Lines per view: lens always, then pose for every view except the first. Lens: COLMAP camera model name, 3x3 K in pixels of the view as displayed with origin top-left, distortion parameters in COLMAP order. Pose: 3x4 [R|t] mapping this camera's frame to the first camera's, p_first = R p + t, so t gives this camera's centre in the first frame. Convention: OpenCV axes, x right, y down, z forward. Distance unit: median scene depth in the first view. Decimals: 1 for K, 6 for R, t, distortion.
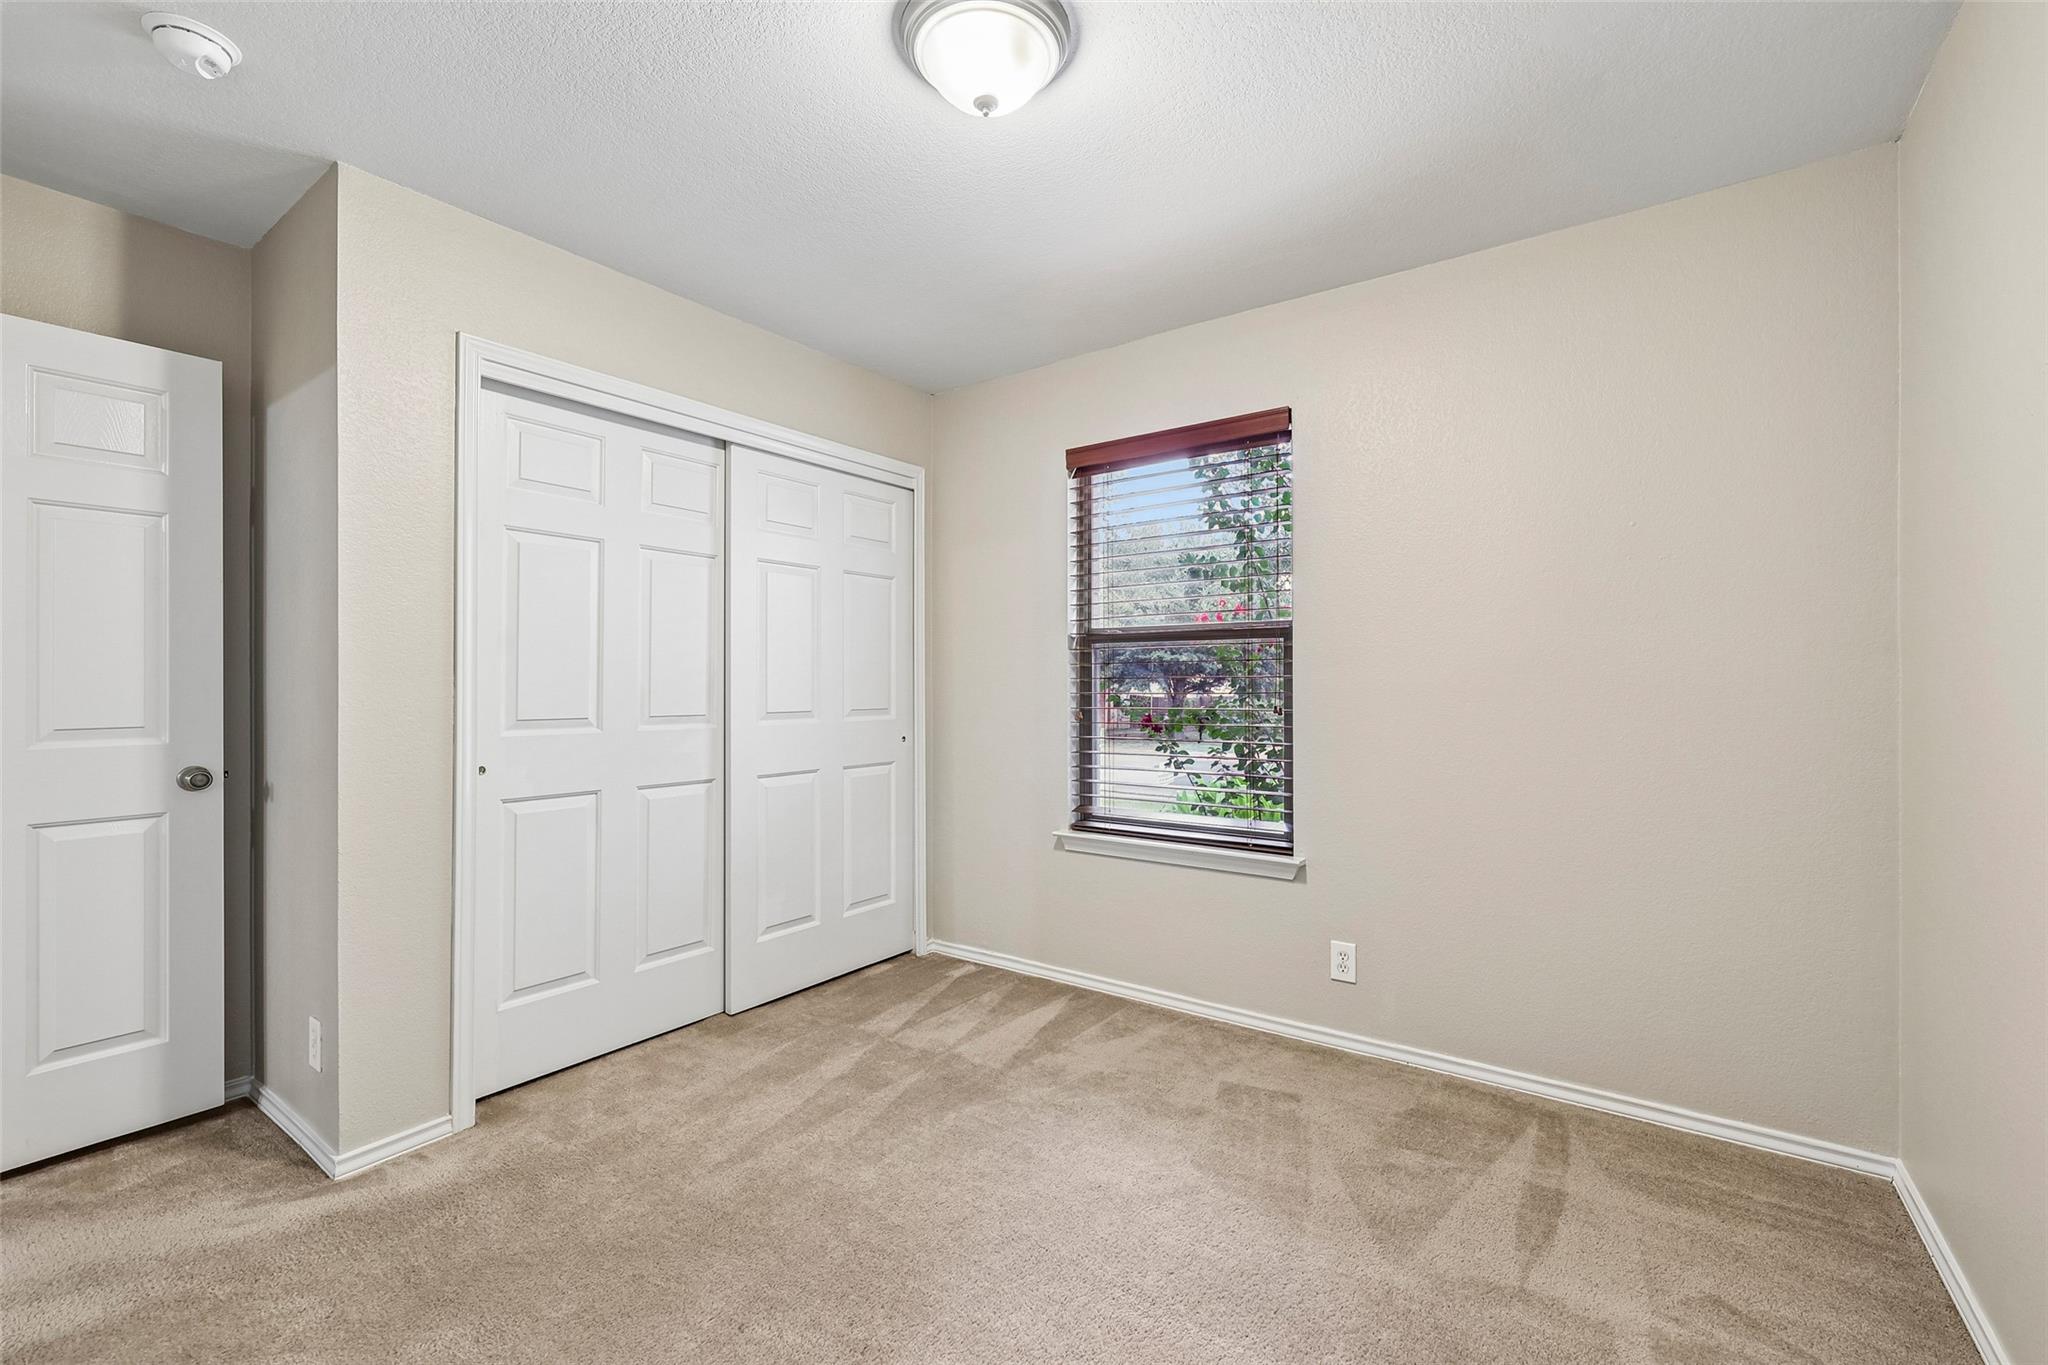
lens RADIAL K [[862.5, 0, 1024.0], [0, 862.5, 682.5], [0, 0, 1]] dist [0.002807, 0.000364]
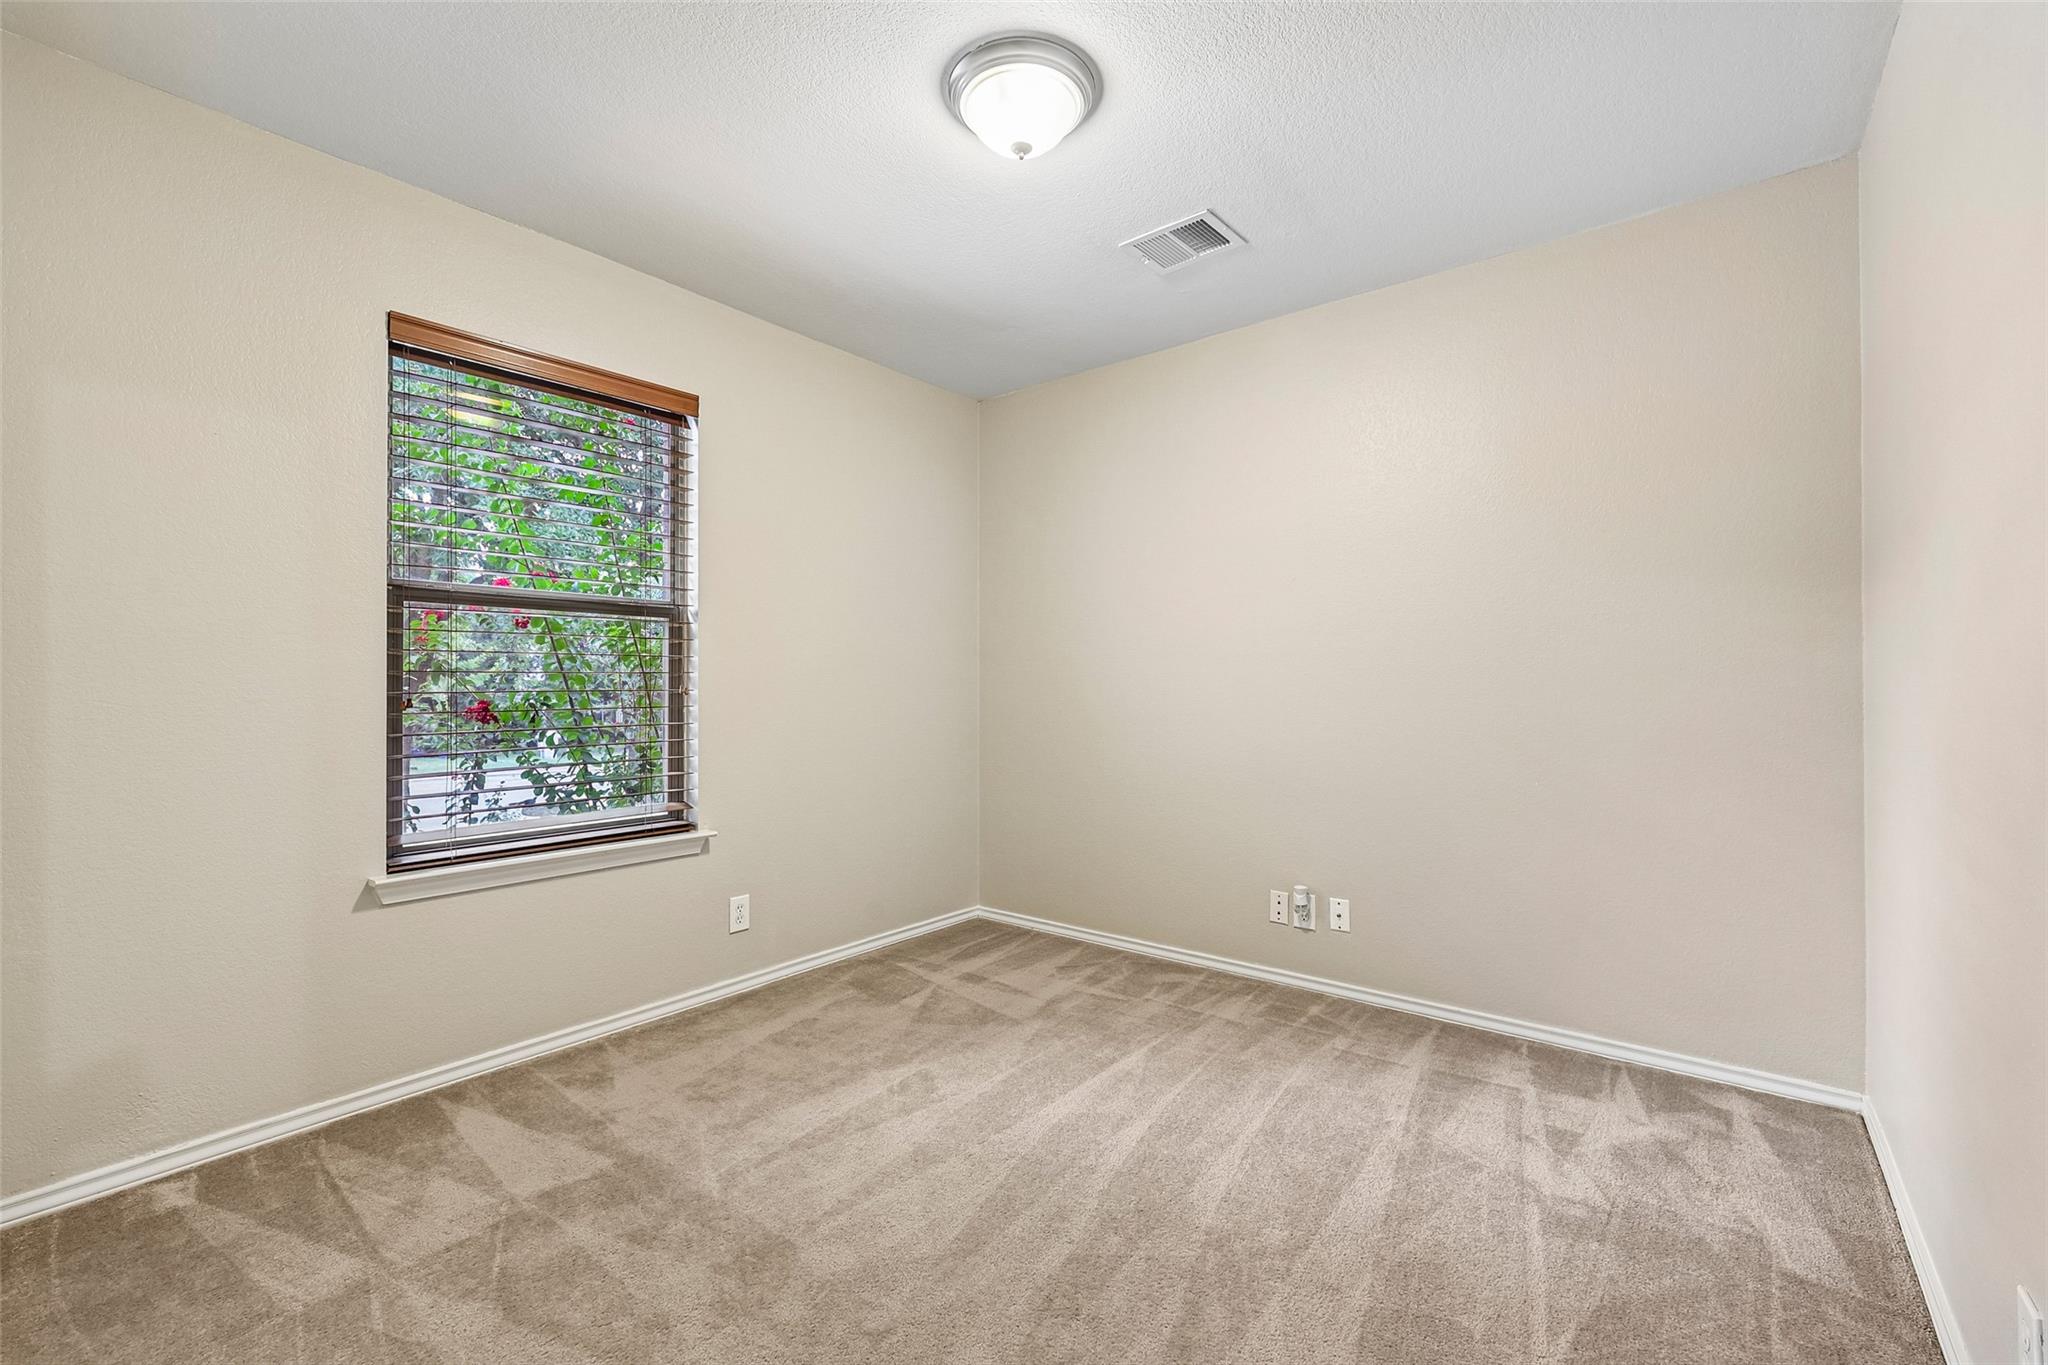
lens RADIAL K [[862.5, 0, 1024.0], [0, 862.5, 682.5], [0, 0, 1]] dist [0.002807, 0.000364]
pose [[0.046938, 0.008234, 0.998864, -0.710610], [0.001430, 0.999964, -0.008310, 0.032394], [-0.998897, 0.001819, 0.046925, 0.560883]]
